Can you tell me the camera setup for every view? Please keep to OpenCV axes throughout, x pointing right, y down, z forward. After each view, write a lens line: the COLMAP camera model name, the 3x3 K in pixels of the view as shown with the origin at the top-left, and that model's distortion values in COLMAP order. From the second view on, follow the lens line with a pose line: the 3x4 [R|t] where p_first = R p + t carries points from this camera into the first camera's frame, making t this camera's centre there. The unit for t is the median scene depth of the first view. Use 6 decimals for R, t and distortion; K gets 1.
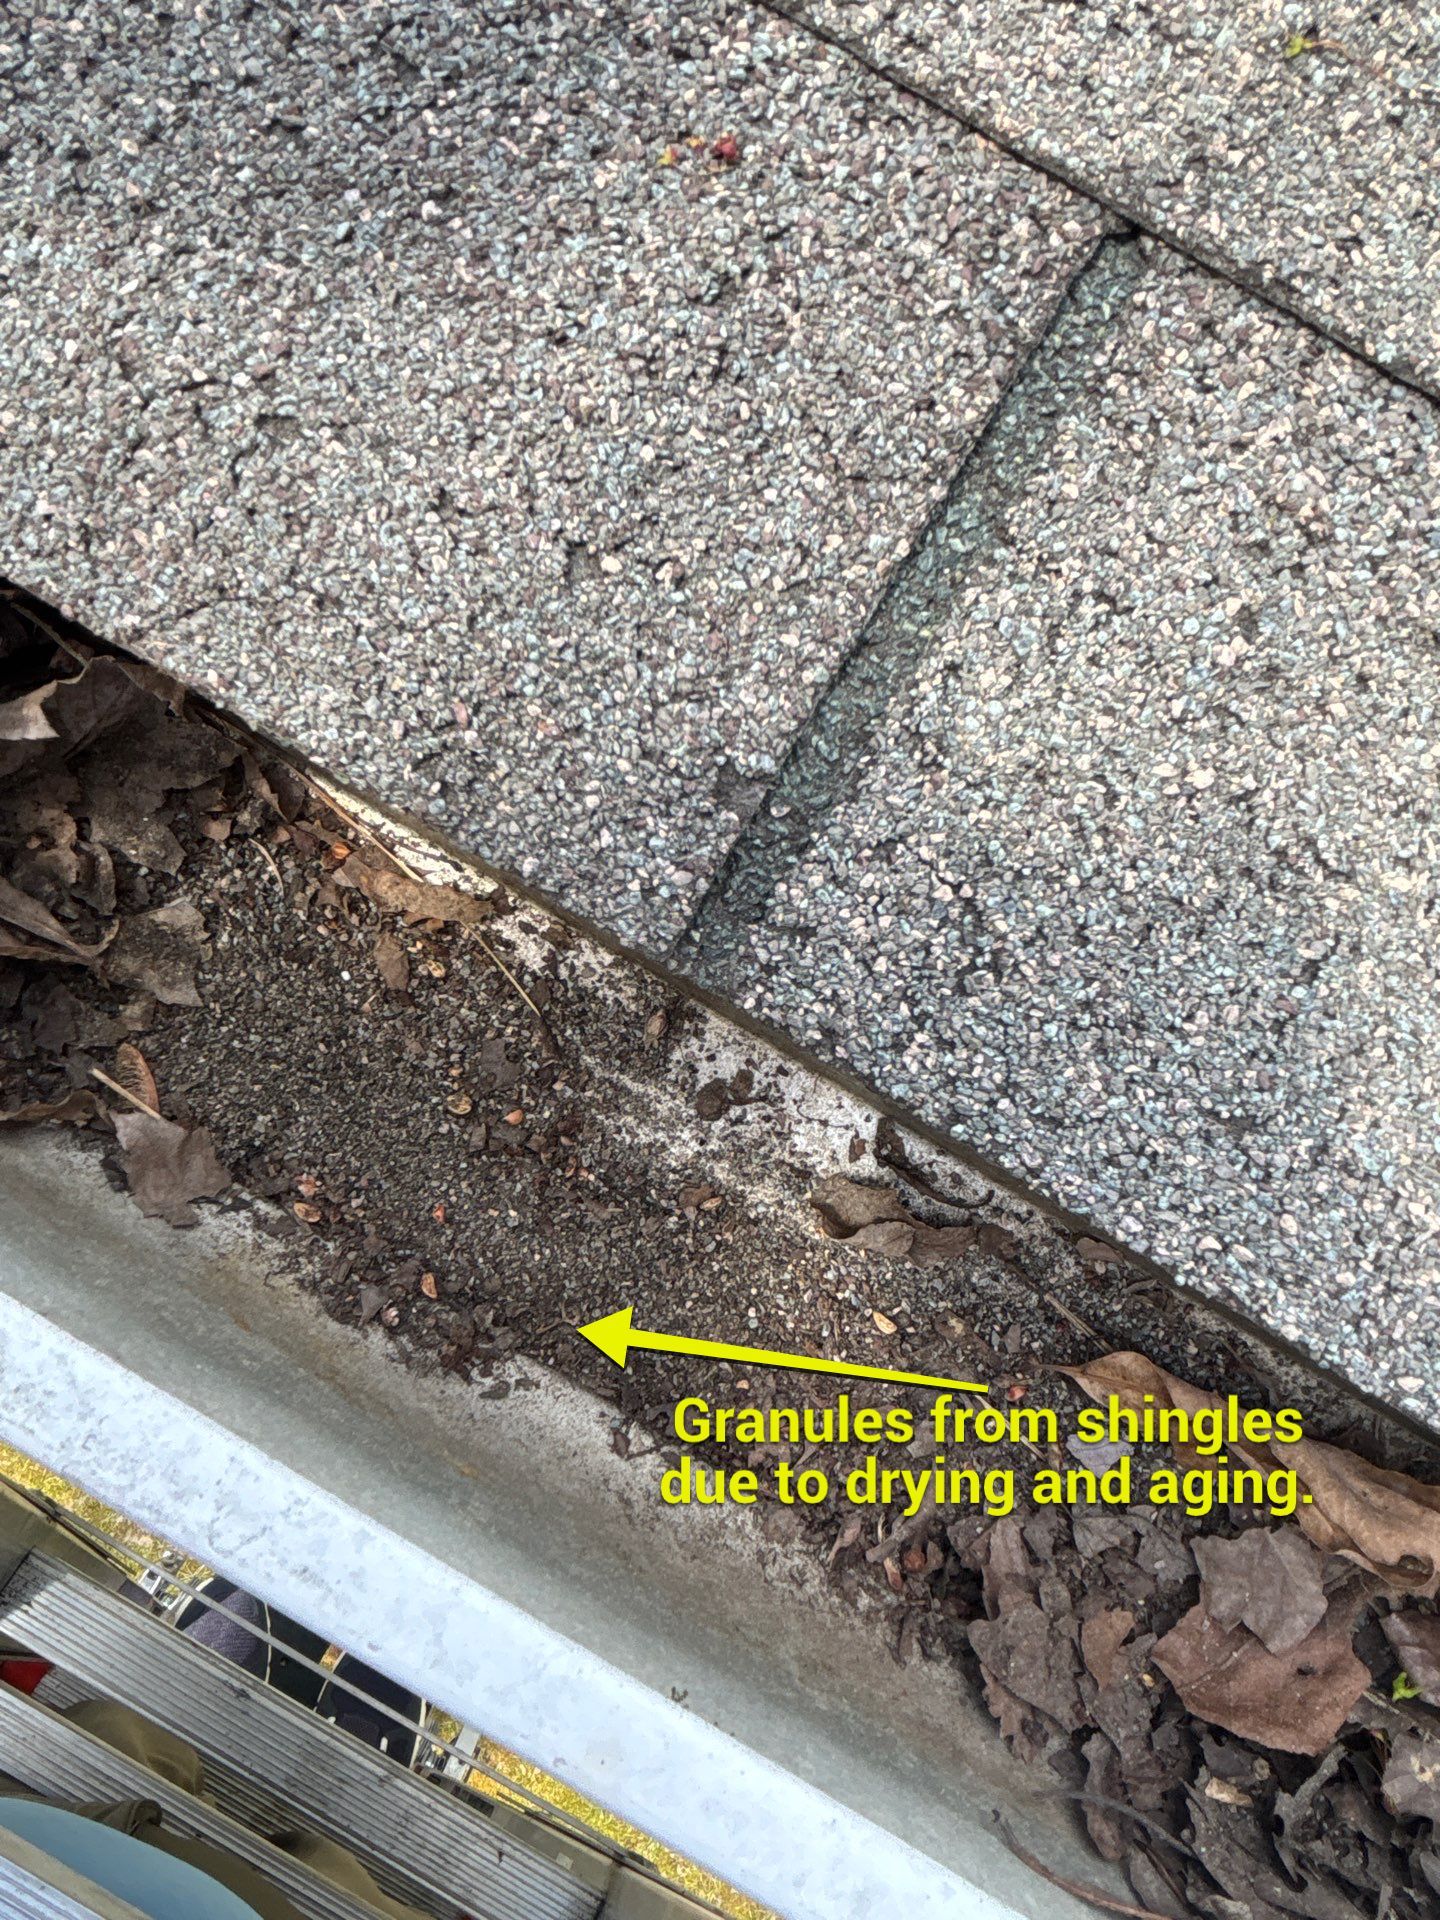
lens RADIAL K [[1236.0, 0, 731.2], [0, 1236.0, 939.1], [0, 0, 1]] dist [0.116177, -0.158049]
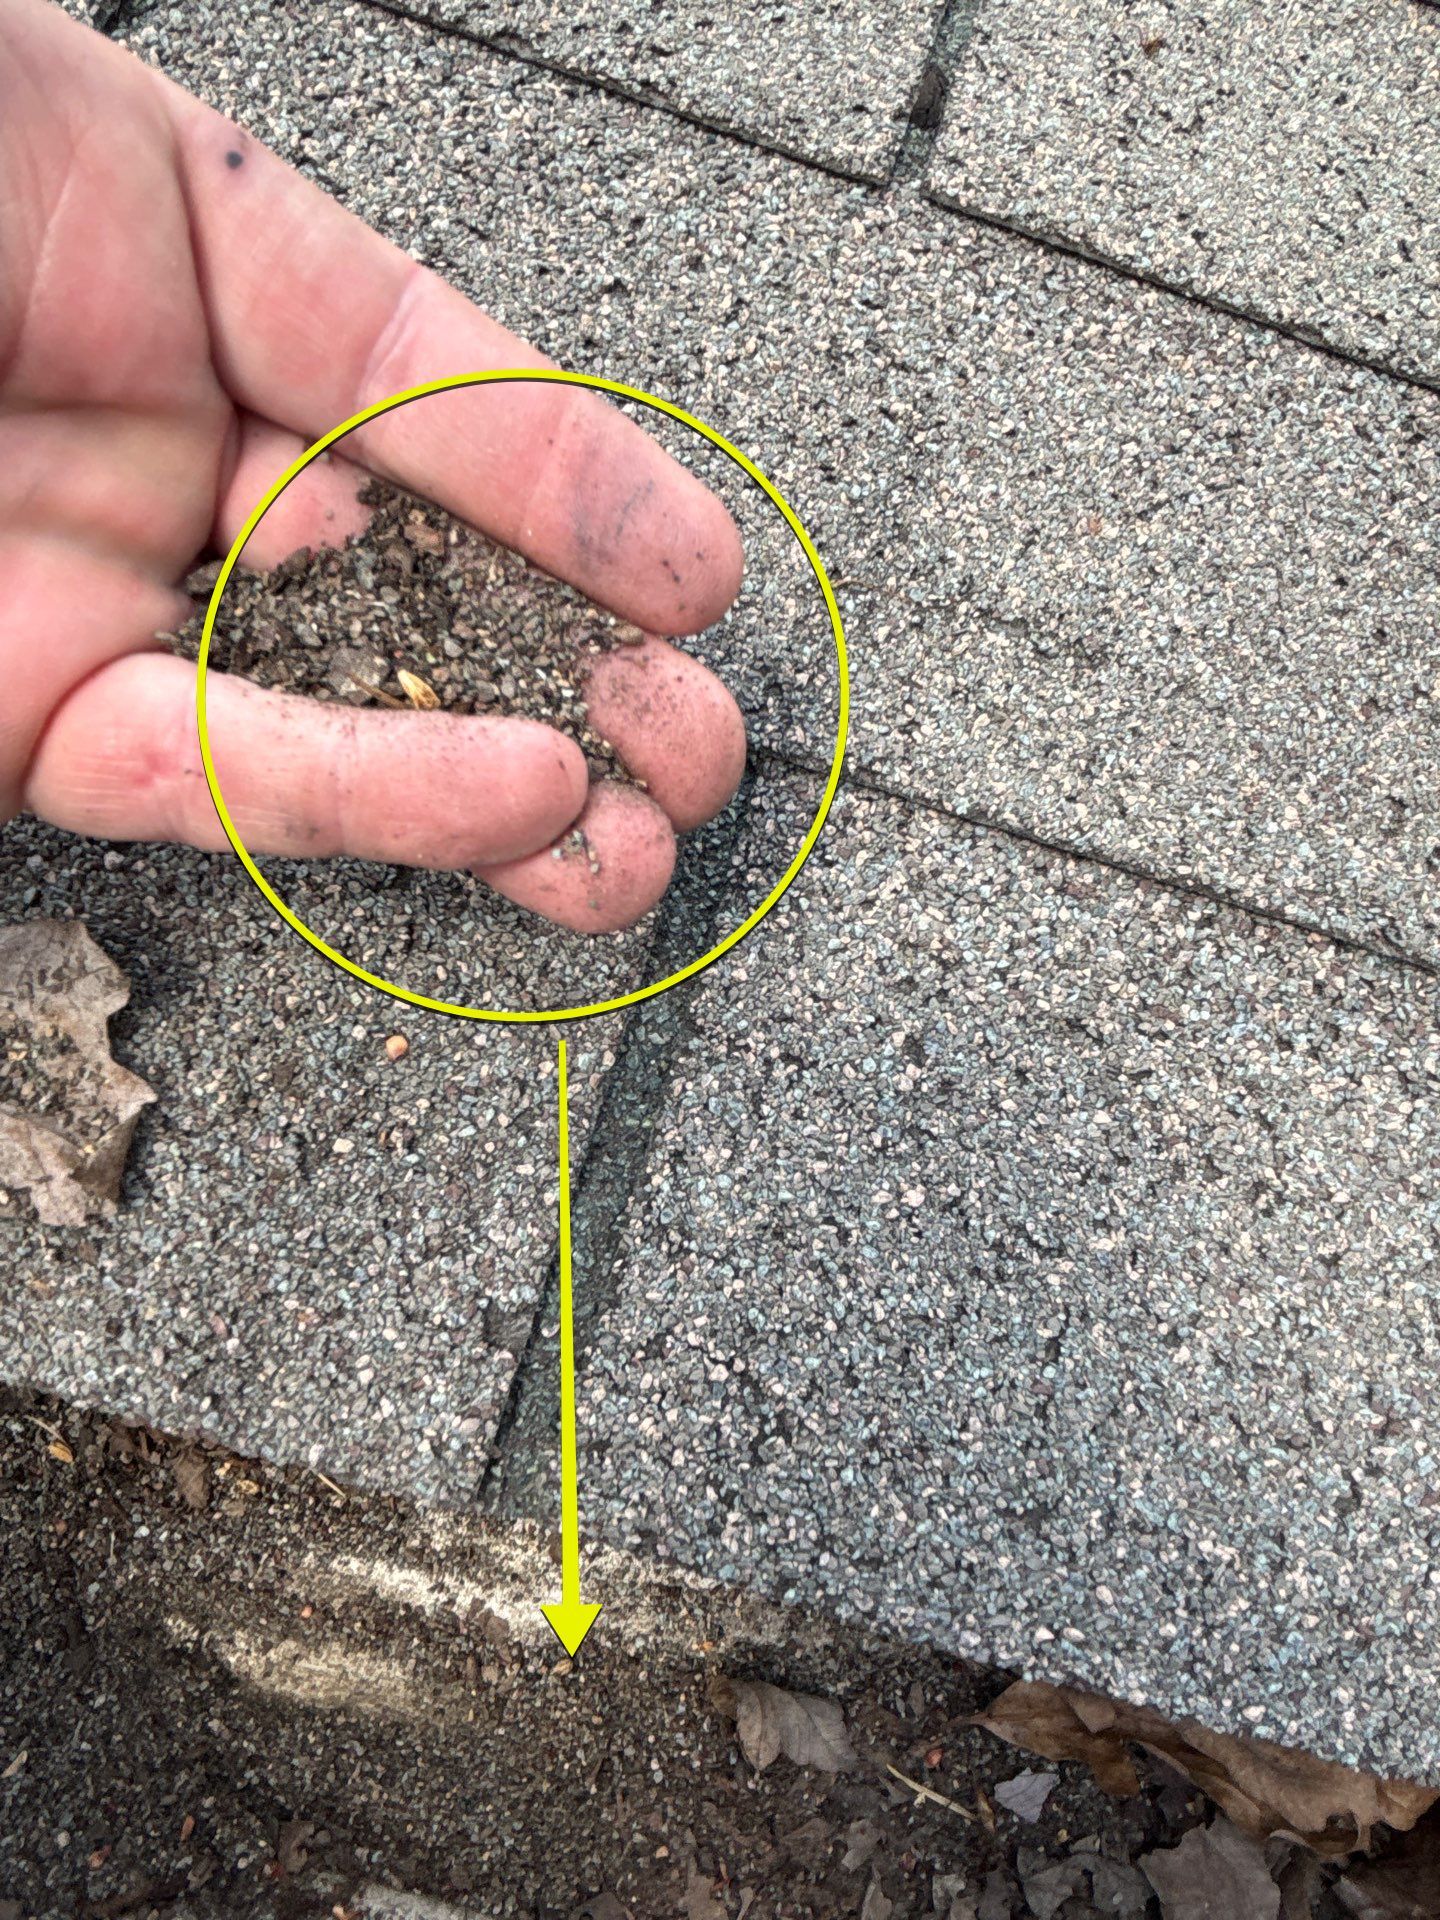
lens RADIAL K [[1236.0, 0, 731.2], [0, 1236.0, 939.1], [0, 0, 1]] dist [0.116177, -0.158049]
pose [[0.961957, -0.219964, 0.162030, 0.087060], [0.245661, 0.955937, -0.160735, -0.211049], [-0.119535, 0.194425, 0.973607, -0.113179]]
